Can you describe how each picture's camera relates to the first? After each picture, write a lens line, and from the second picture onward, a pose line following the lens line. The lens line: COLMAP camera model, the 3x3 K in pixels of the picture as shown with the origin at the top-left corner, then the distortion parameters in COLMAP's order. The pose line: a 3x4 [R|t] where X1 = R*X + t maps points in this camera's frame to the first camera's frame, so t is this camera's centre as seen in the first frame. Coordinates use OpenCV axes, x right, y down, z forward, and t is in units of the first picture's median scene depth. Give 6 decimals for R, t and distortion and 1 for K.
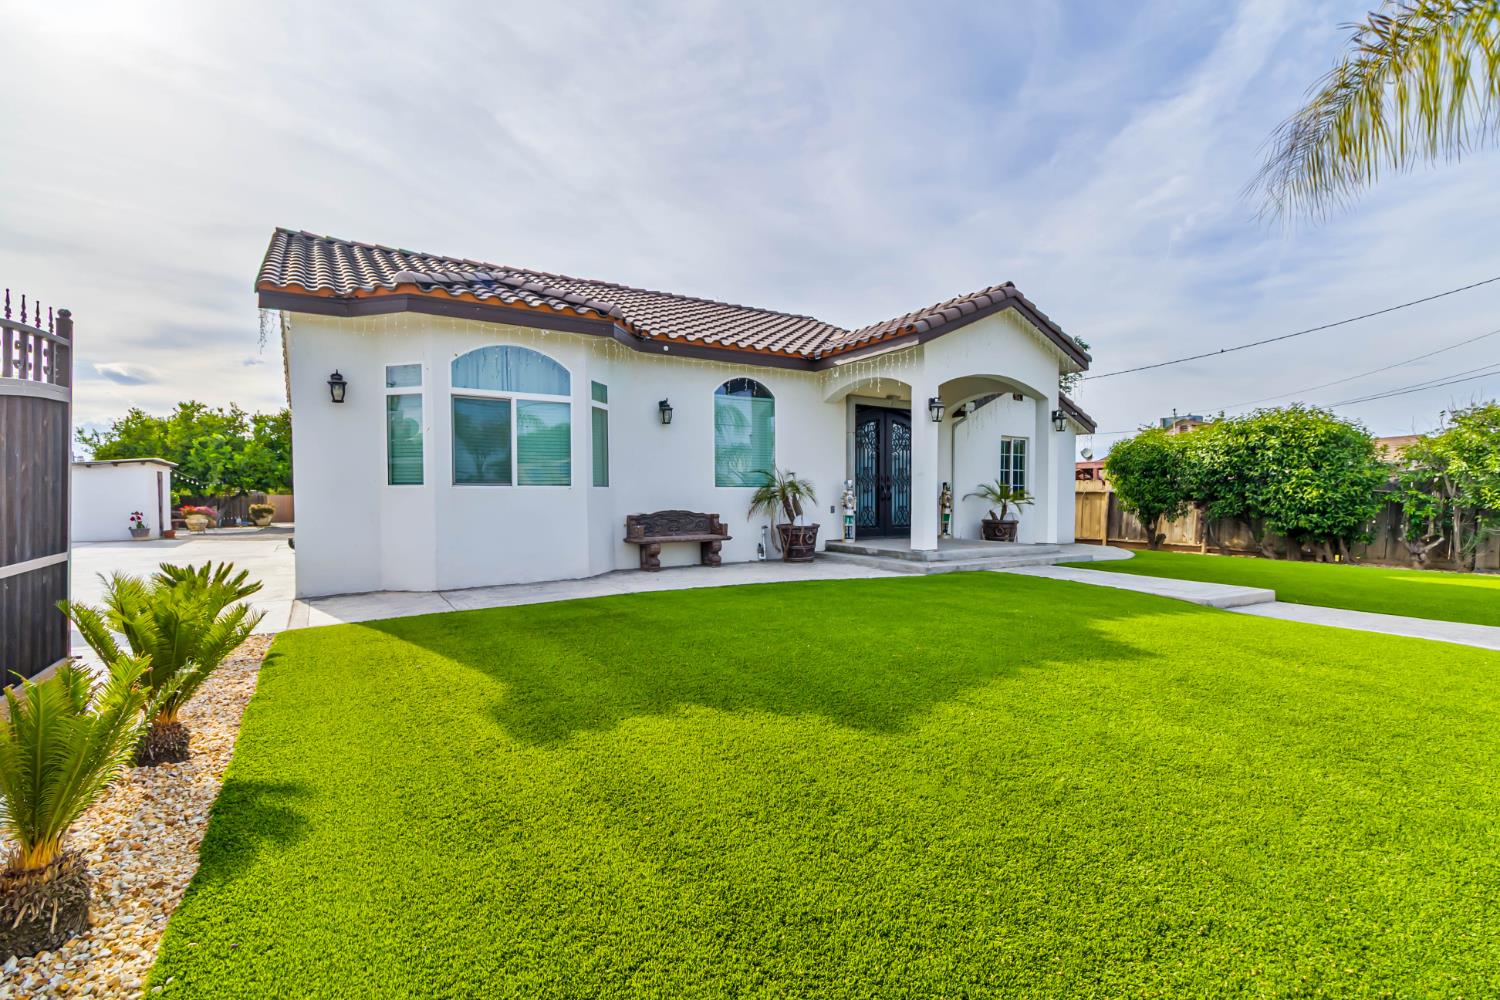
lens RADIAL K [[704.8, 0, 769.4], [0, 704.8, 503.4], [0, 0, 1]] dist [-0.001203, -0.000409]
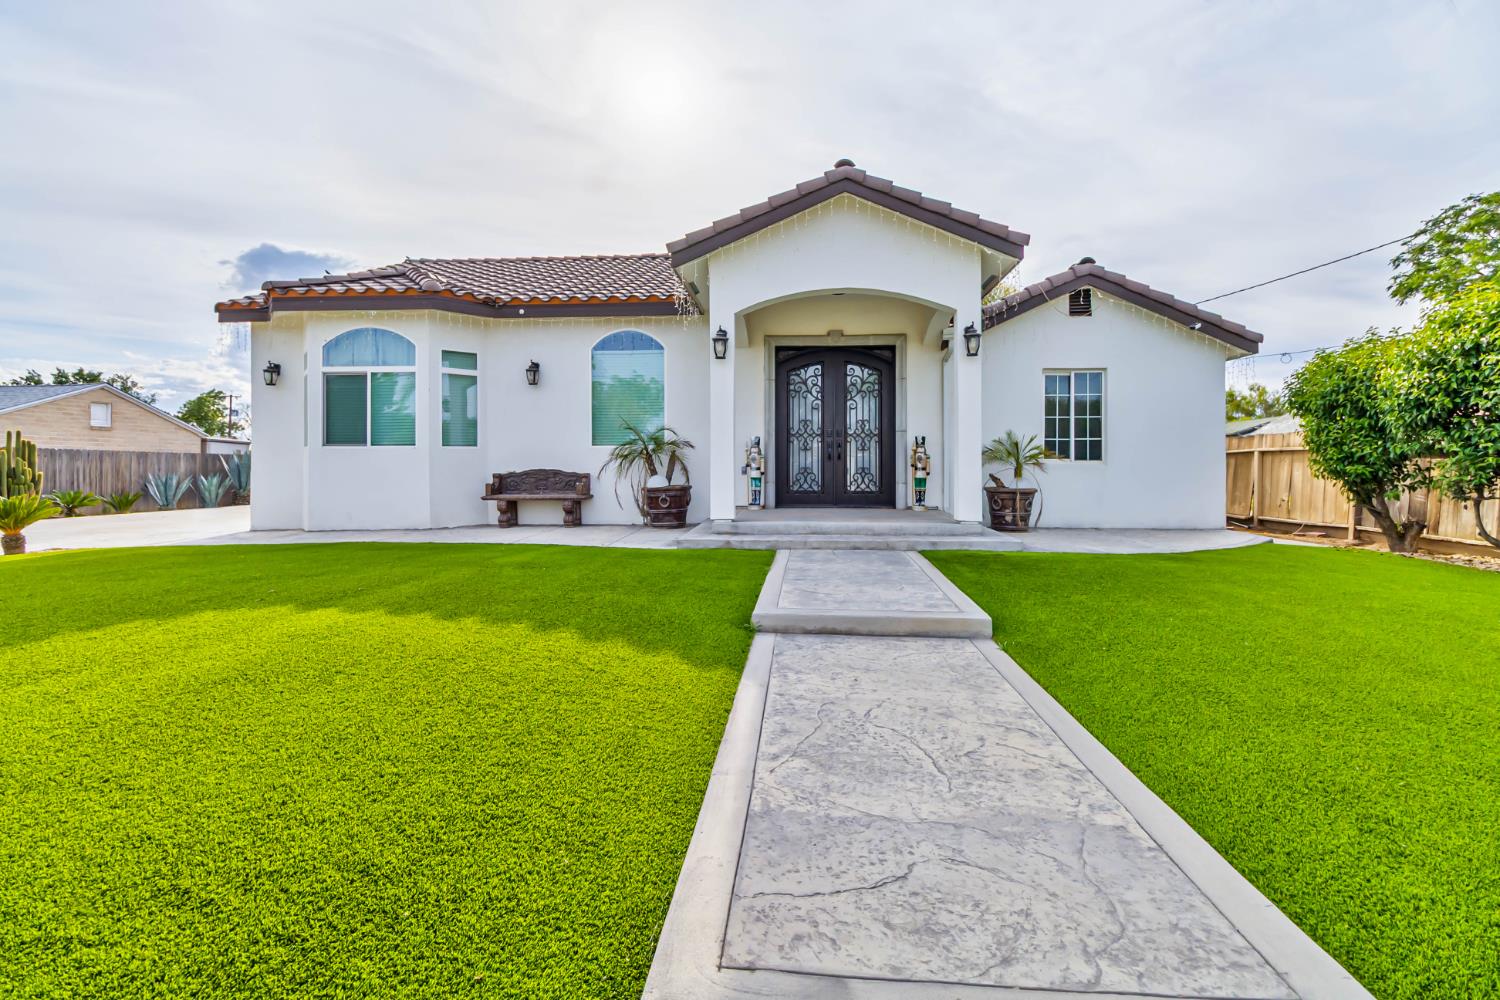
lens RADIAL K [[689.5, 0, 752.7], [0, 689.5, 466.8], [0, 0, 1]] dist [-0.000522, -0.000195]
pose [[0.805830, 0.001334, -0.592146, 0.686283], [-0.005615, 0.999970, -0.005389, 0.010057], [0.592121, 0.007668, 0.805813, 0.369312]]
